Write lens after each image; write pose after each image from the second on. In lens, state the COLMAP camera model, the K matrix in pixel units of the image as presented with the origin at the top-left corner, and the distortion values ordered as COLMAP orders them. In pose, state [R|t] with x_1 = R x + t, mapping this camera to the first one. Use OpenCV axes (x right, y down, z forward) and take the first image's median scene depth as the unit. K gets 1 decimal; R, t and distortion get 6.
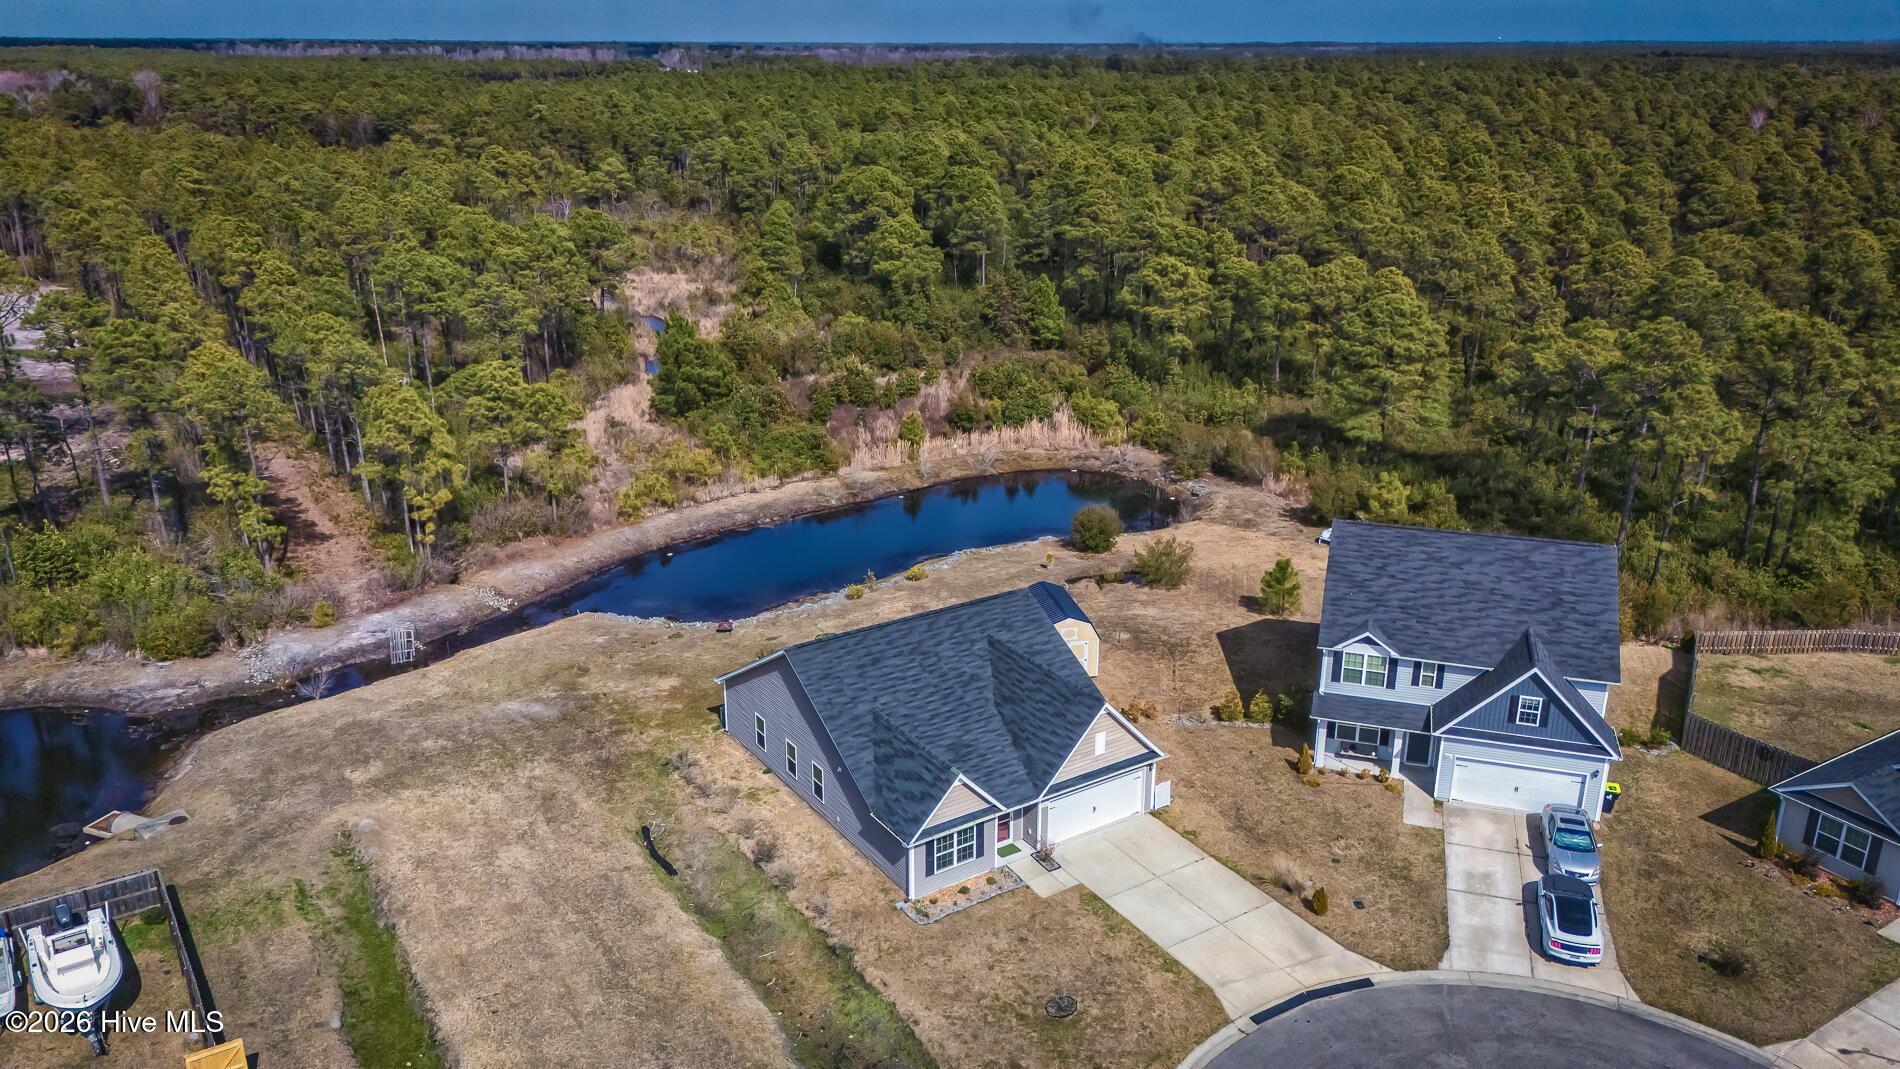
lens RADIAL K [[1395.5, 0, 947.1], [0, 1395.5, 531.4], [0, 0, 1]] dist [0.092712, -0.119383]
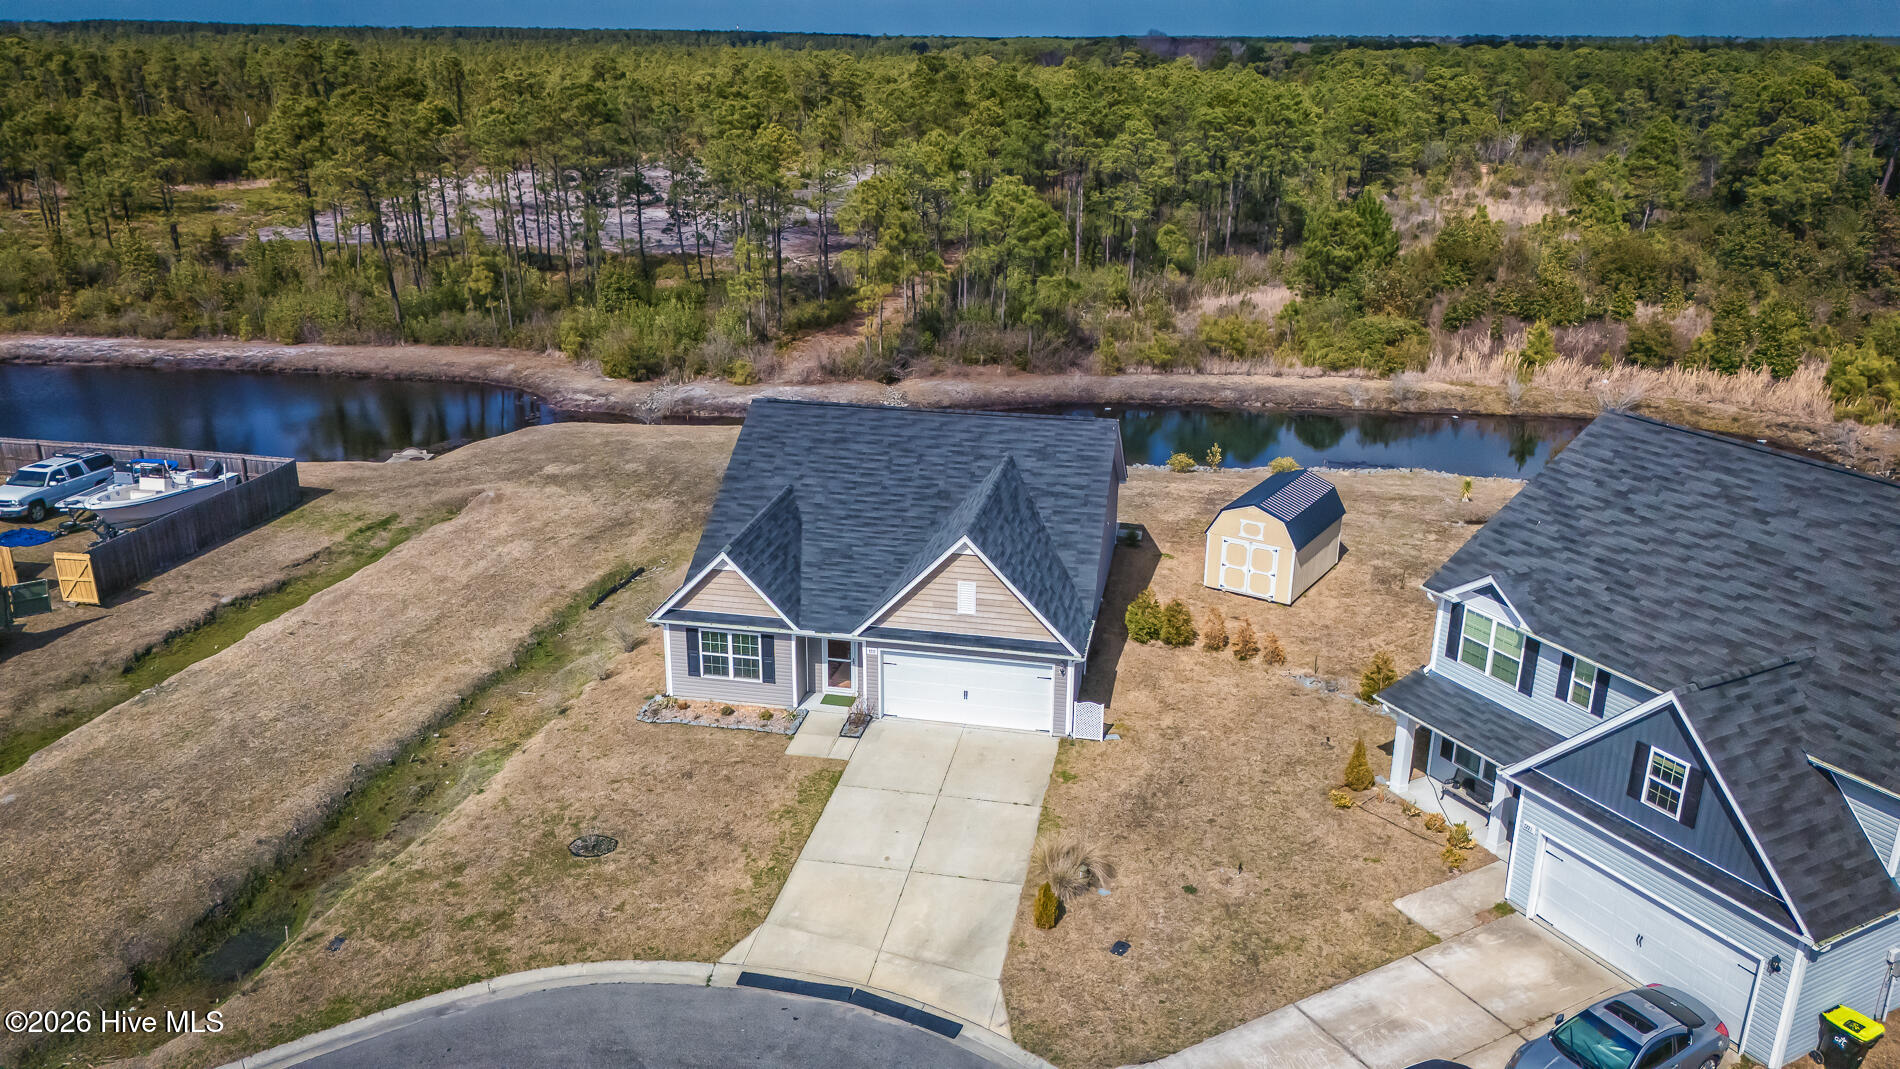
lens RADIAL K [[1393.9, 0, 946.9], [0, 1393.9, 531.3], [0, 0, 1]] dist [0.090017, -0.103212]
pose [[0.709110, 0.237158, -0.664017, 0.508701], [-0.238316, 0.966930, 0.090844, 0.054493], [0.663602, 0.093827, 0.742178, 0.439286]]
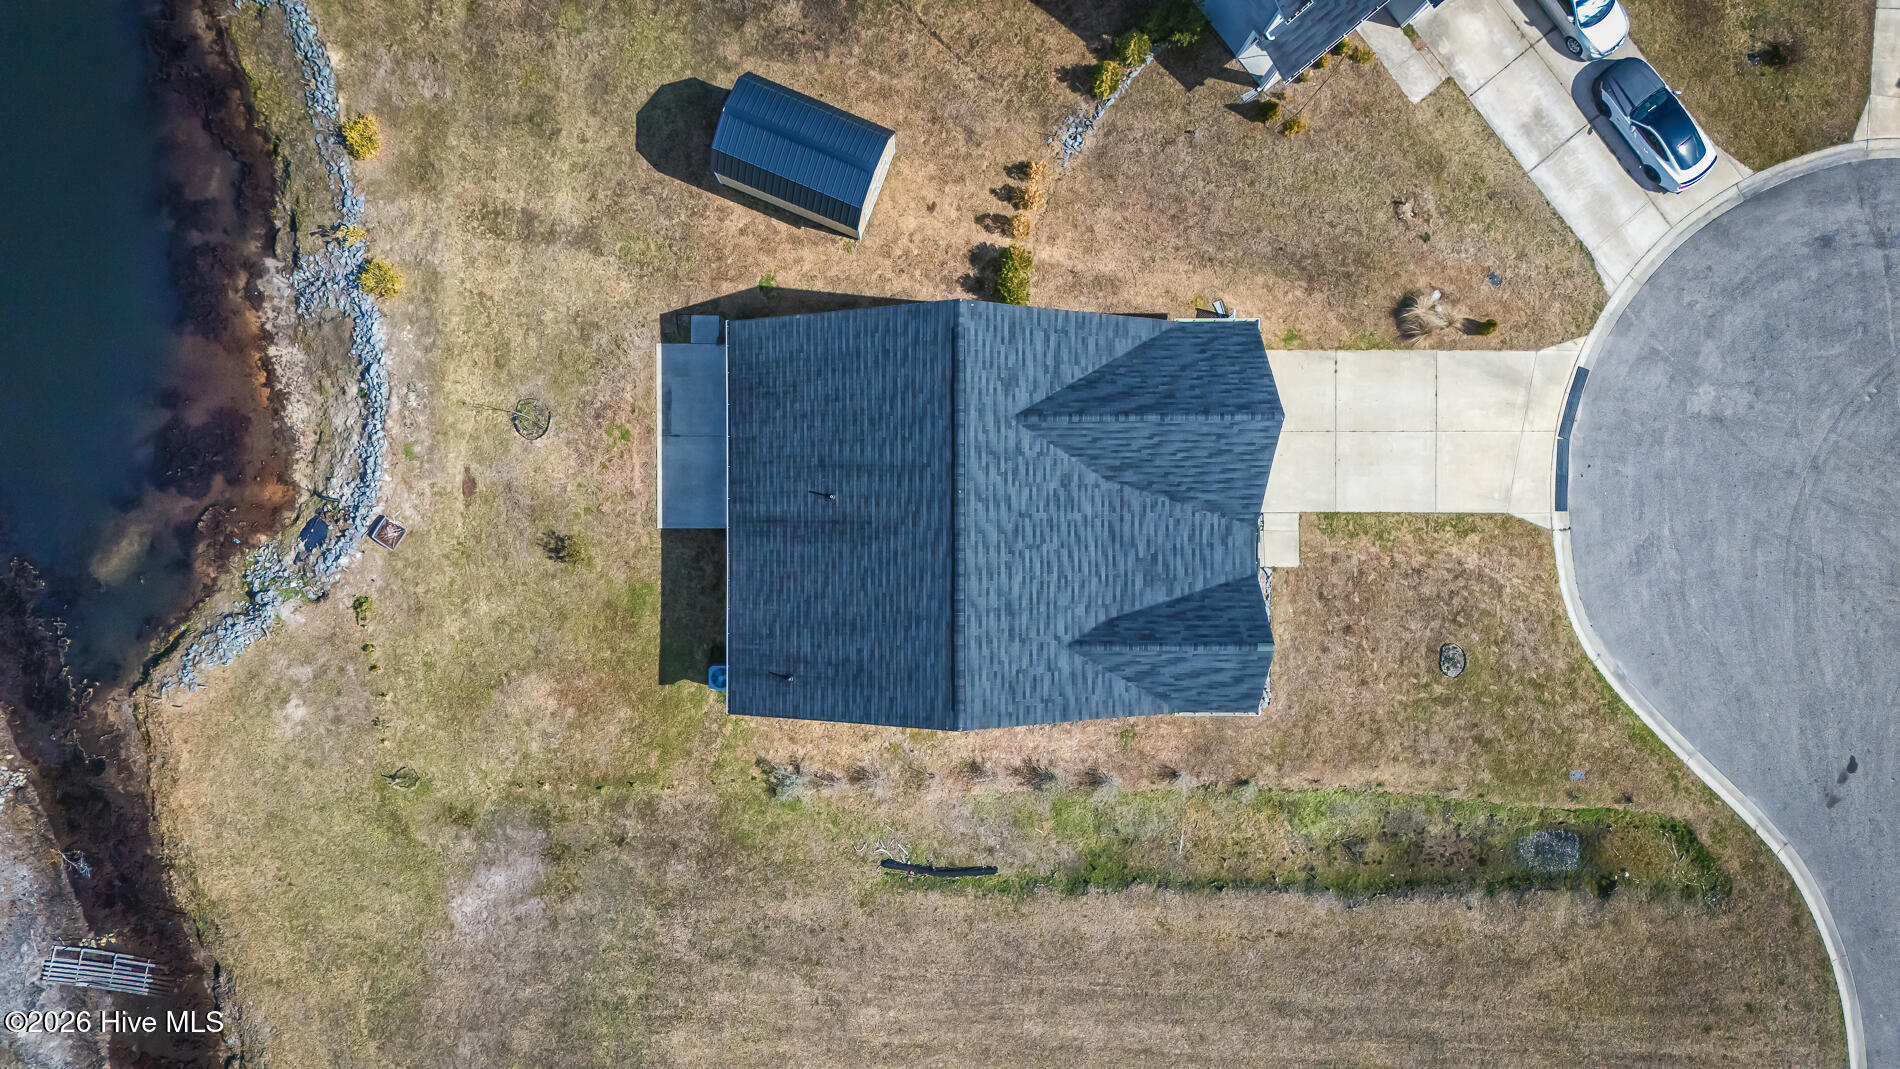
lens RADIAL K [[1395.5, 0, 947.1], [0, 1395.5, 531.4], [0, 0, 1]] dist [0.092712, -0.119383]
pose [[0.552107, -0.833637, 0.015041, -0.044869], [0.250808, 0.183256, 0.950533, -0.572940], [-0.795156, -0.521024, 0.310260, 0.793361]]
